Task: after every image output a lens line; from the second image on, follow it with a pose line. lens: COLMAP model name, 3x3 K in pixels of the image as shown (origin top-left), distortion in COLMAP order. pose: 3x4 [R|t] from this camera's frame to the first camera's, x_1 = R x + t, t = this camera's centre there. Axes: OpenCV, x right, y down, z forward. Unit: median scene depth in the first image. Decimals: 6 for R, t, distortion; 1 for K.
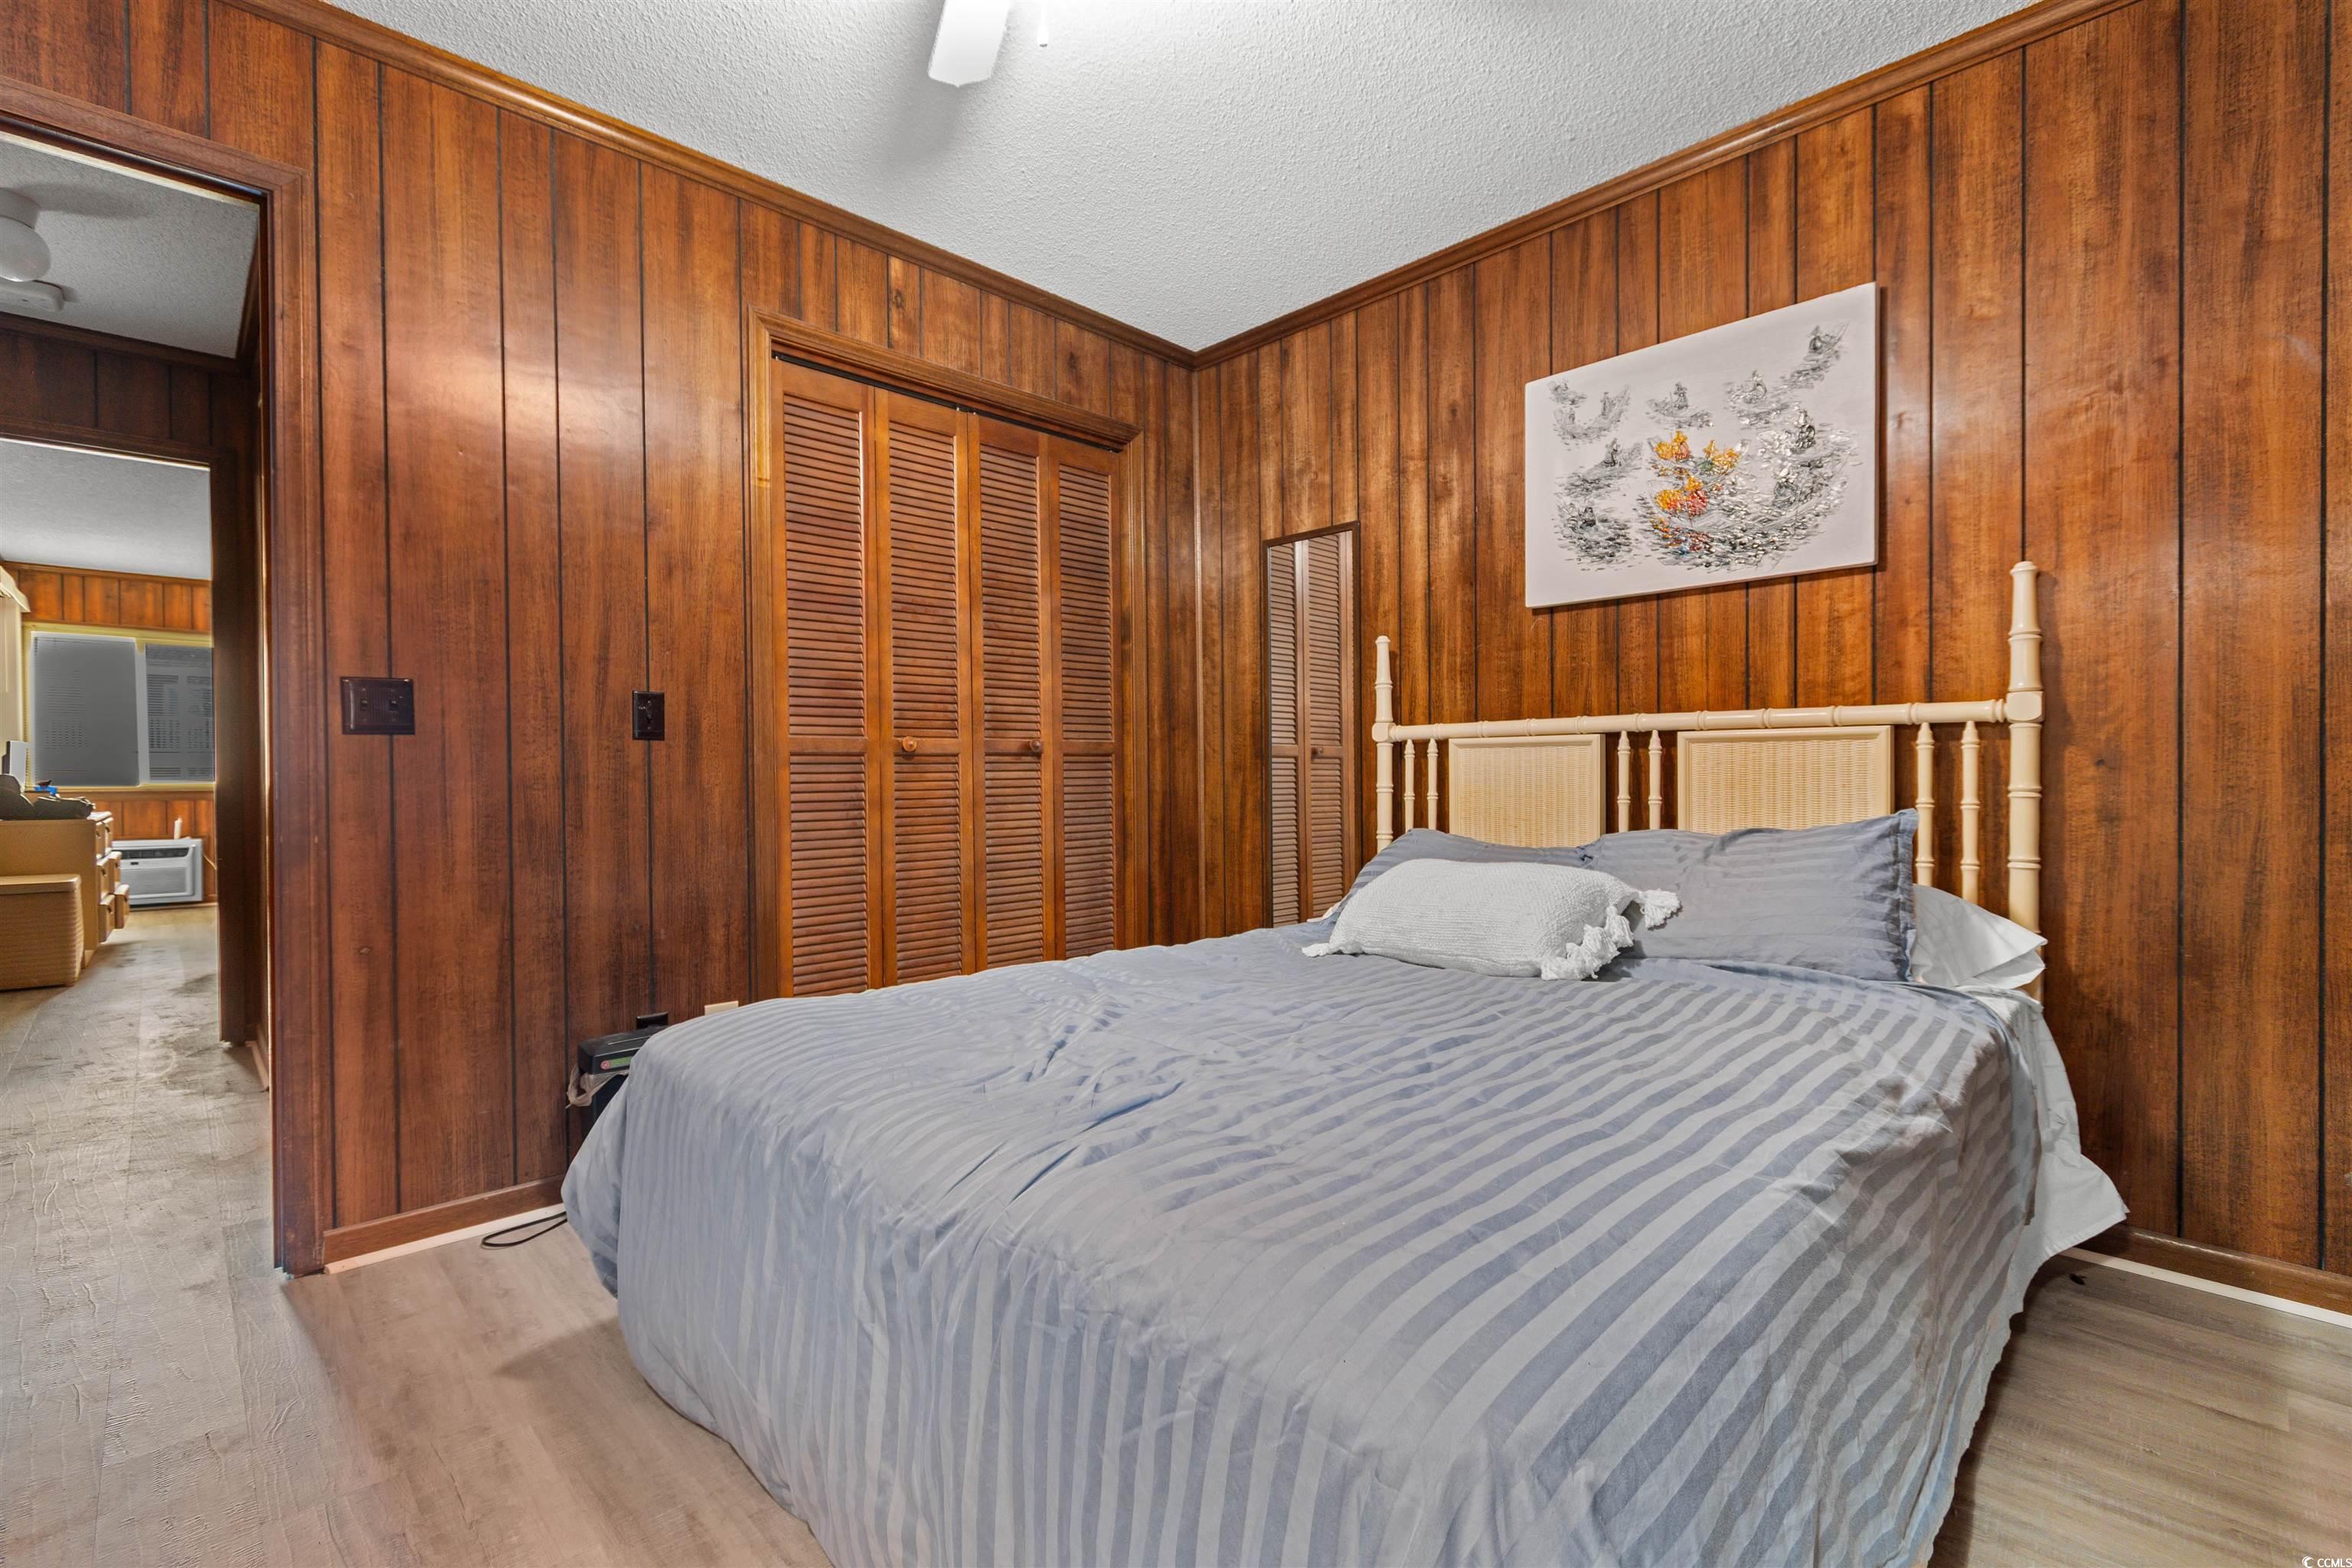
lens RADIAL K [[1034.4, 0, 1167.4], [0, 1034.4, 780.3], [0, 0, 1]] dist [0.000483, -0.000349]
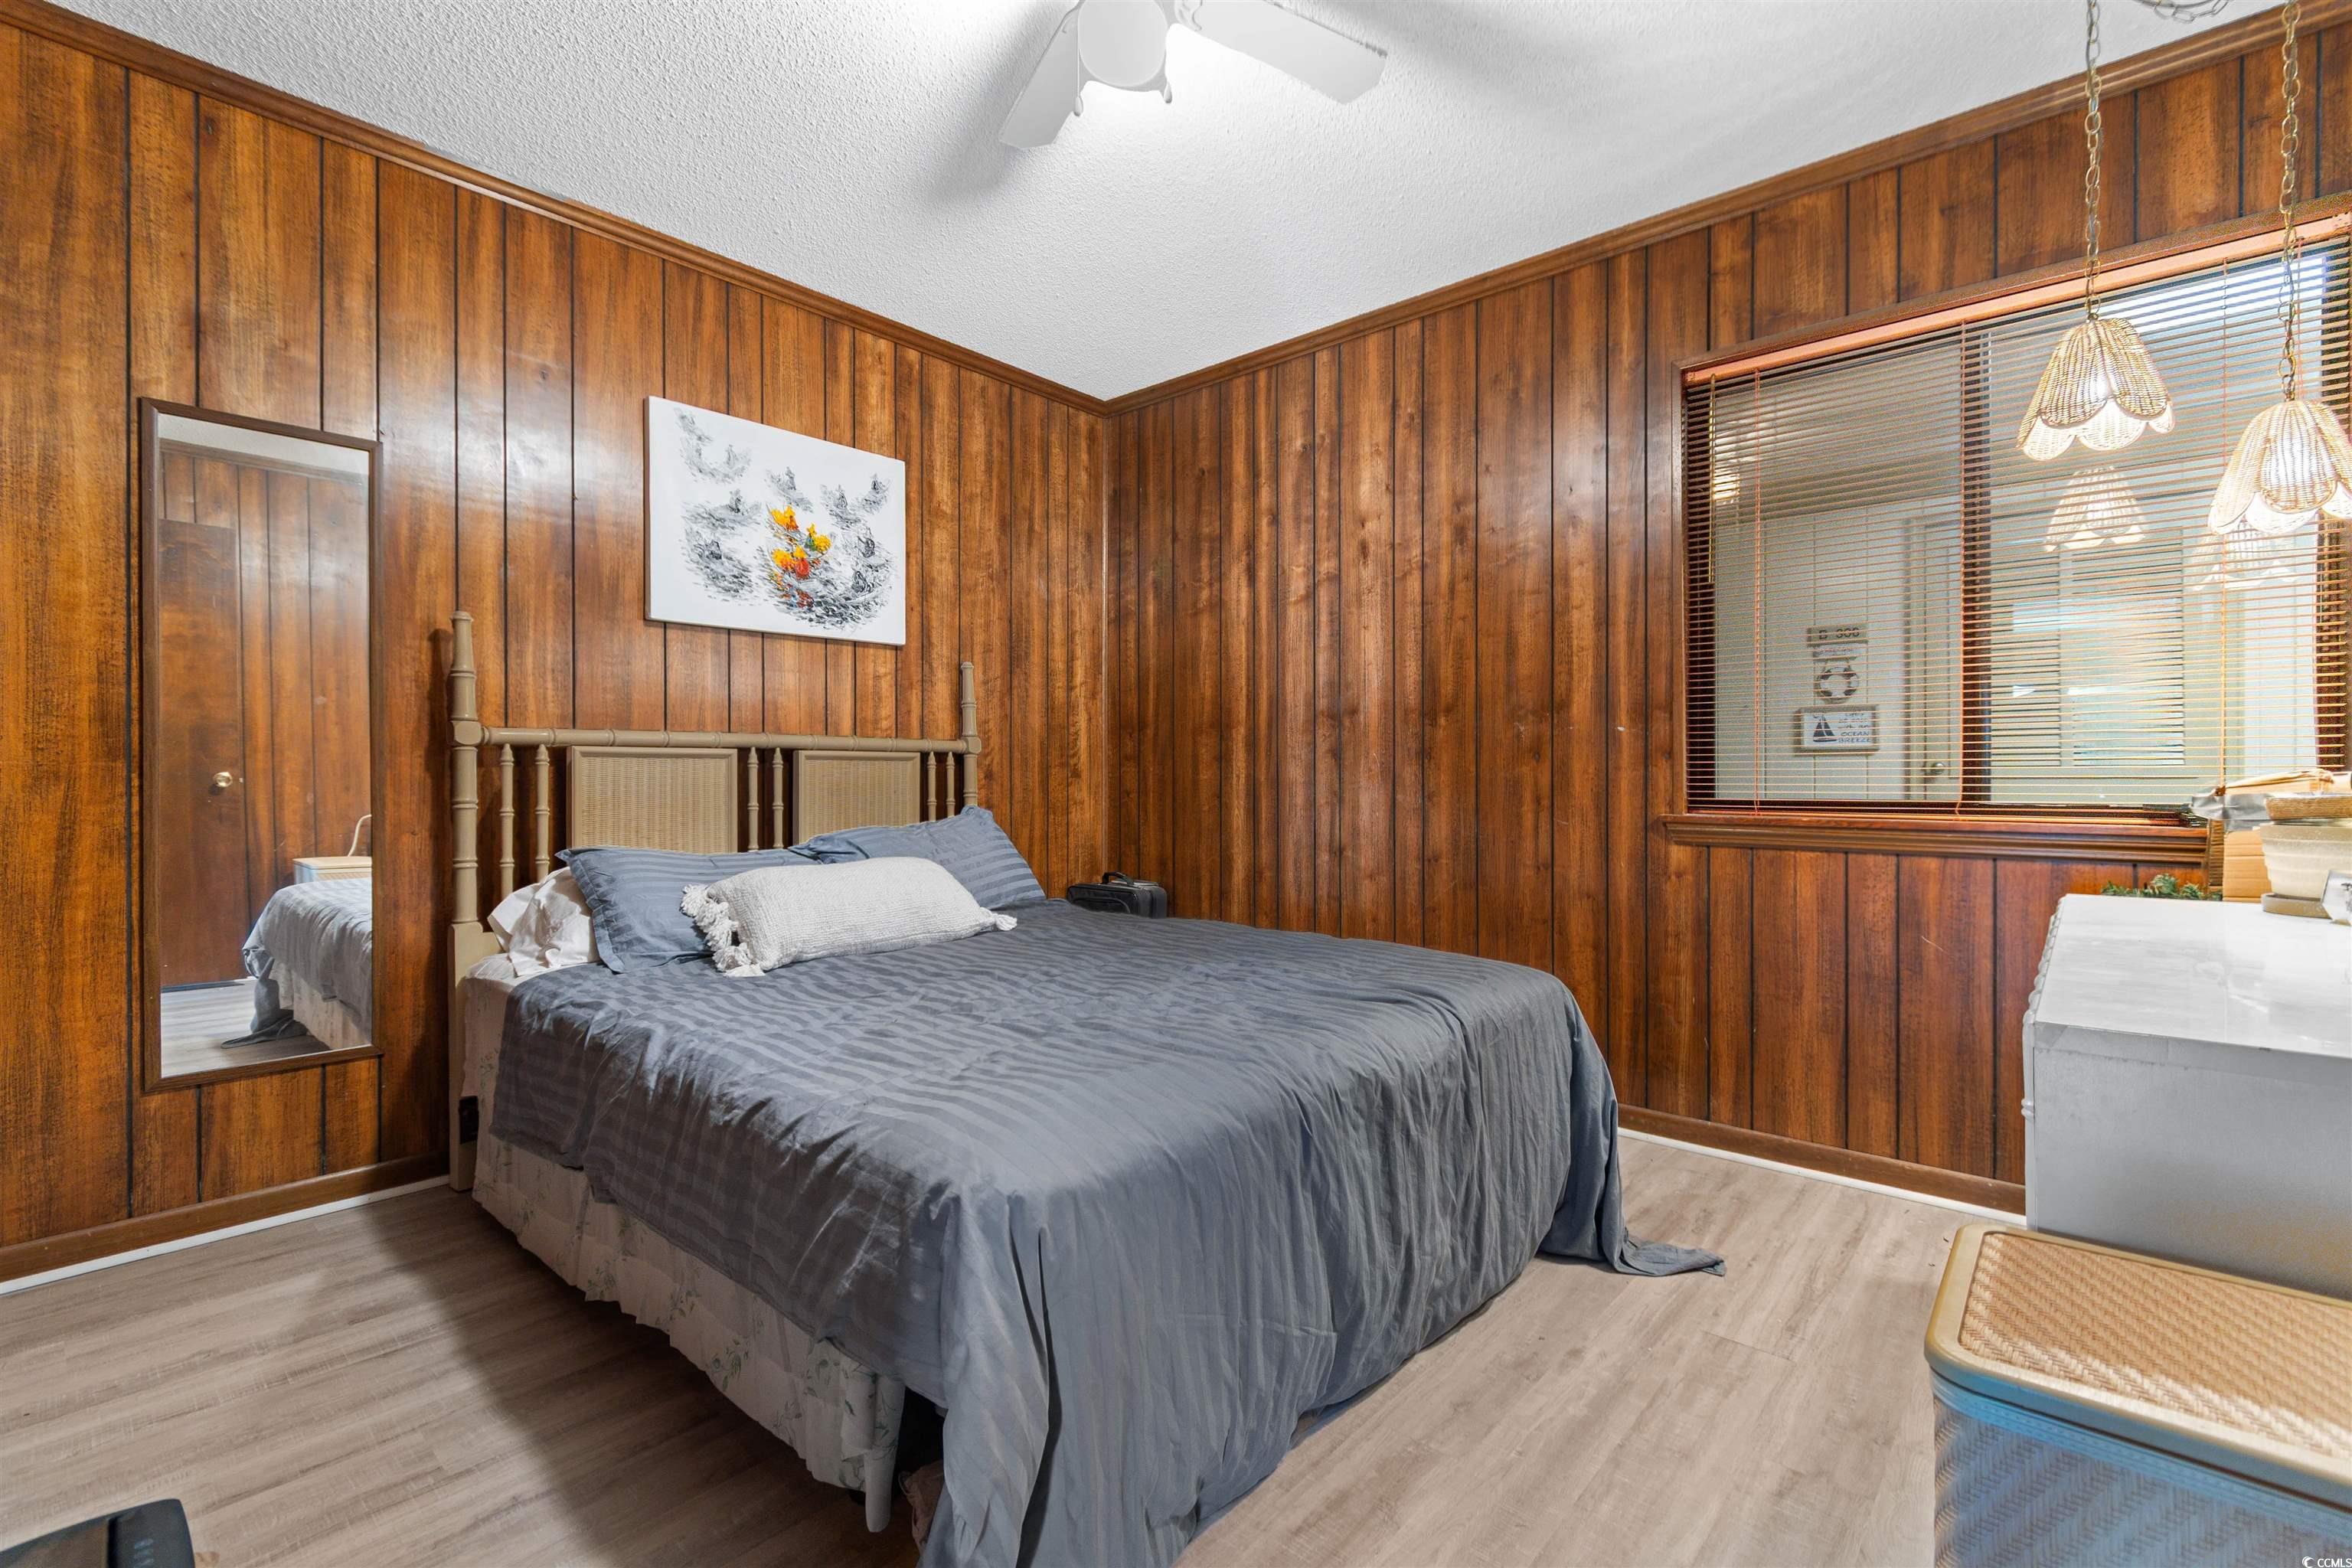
lens RADIAL K [[1034.4, 0, 1166.8], [0, 1034.4, 780.7], [0, 0, 1]] dist [0.000483, -0.000349]
pose [[-0.069946, 0.005341, 0.997536, -0.769730], [0.014856, 0.999880, -0.004312, 0.002098], [-0.997440, 0.014518, -0.070017, 0.643735]]
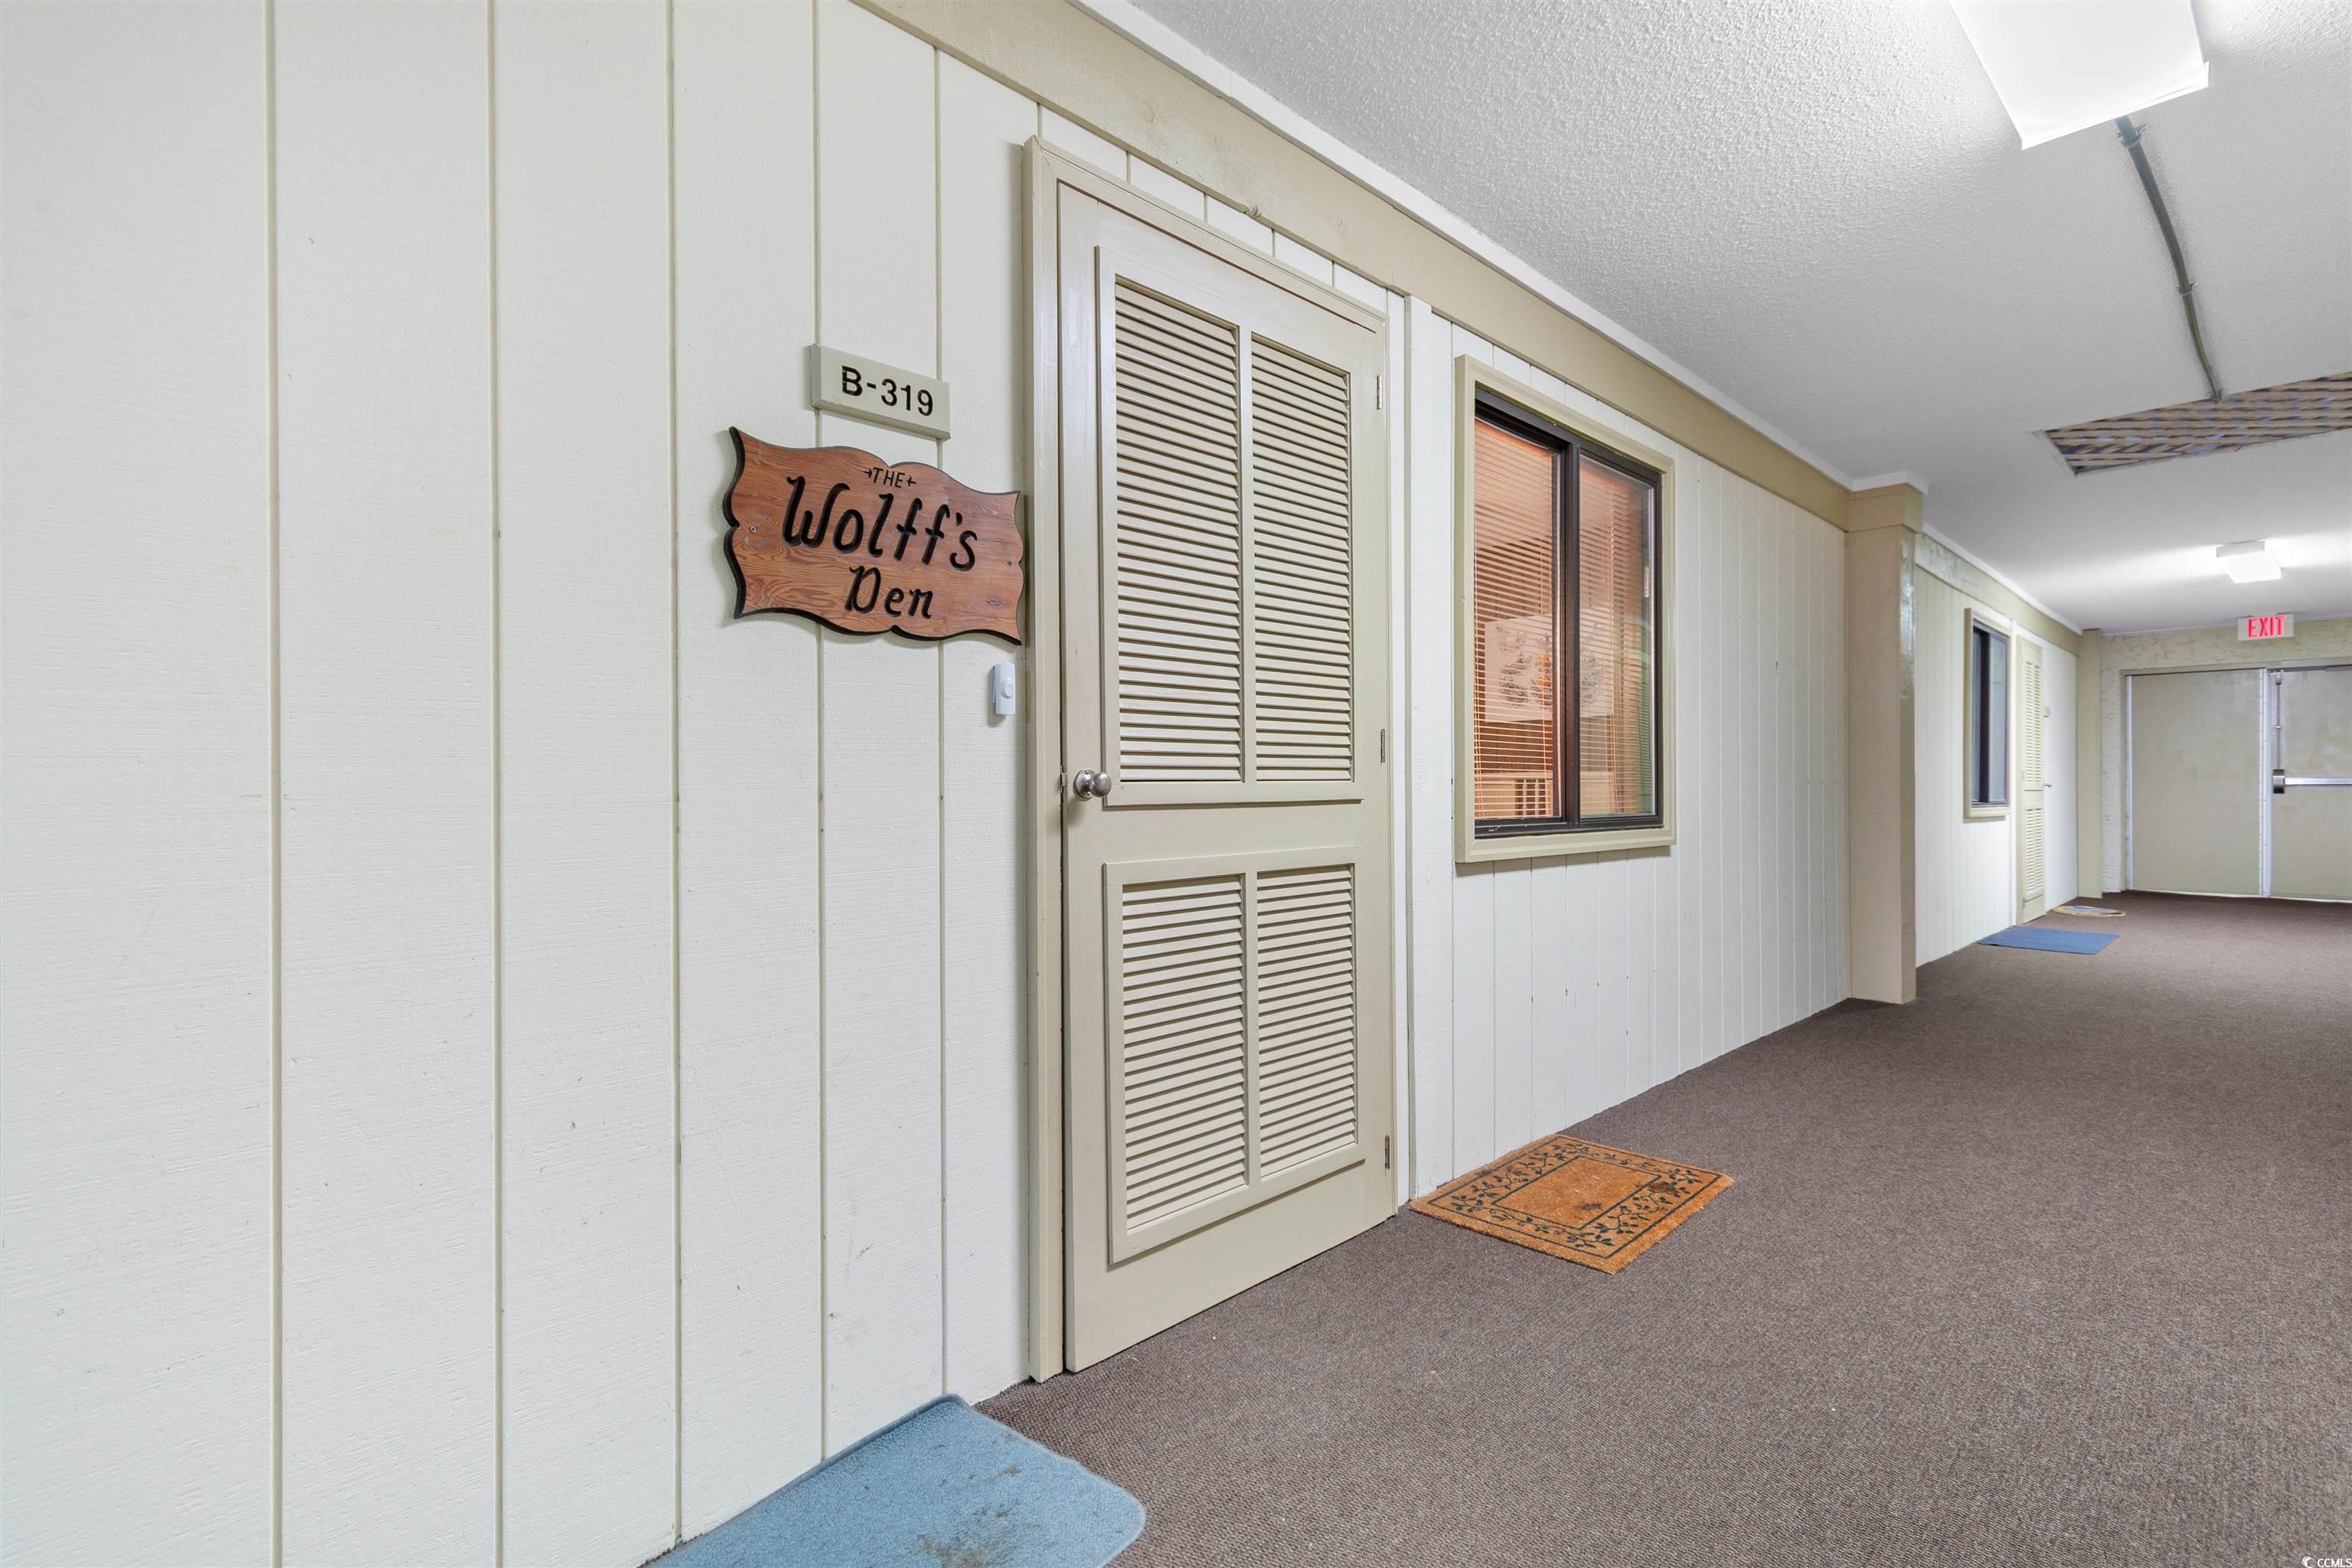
lens RADIAL K [[1034.4, 0, 1175.1], [0, 1034.4, 793.1], [0, 0, 1]] dist [0.000483, -0.000349]
pose [[0.999632, 0.004689, -0.026724, -0.283294], [-0.005108, 0.999865, -0.015628, 0.021708], [0.026647, 0.015759, 0.999521, -1.363085]]
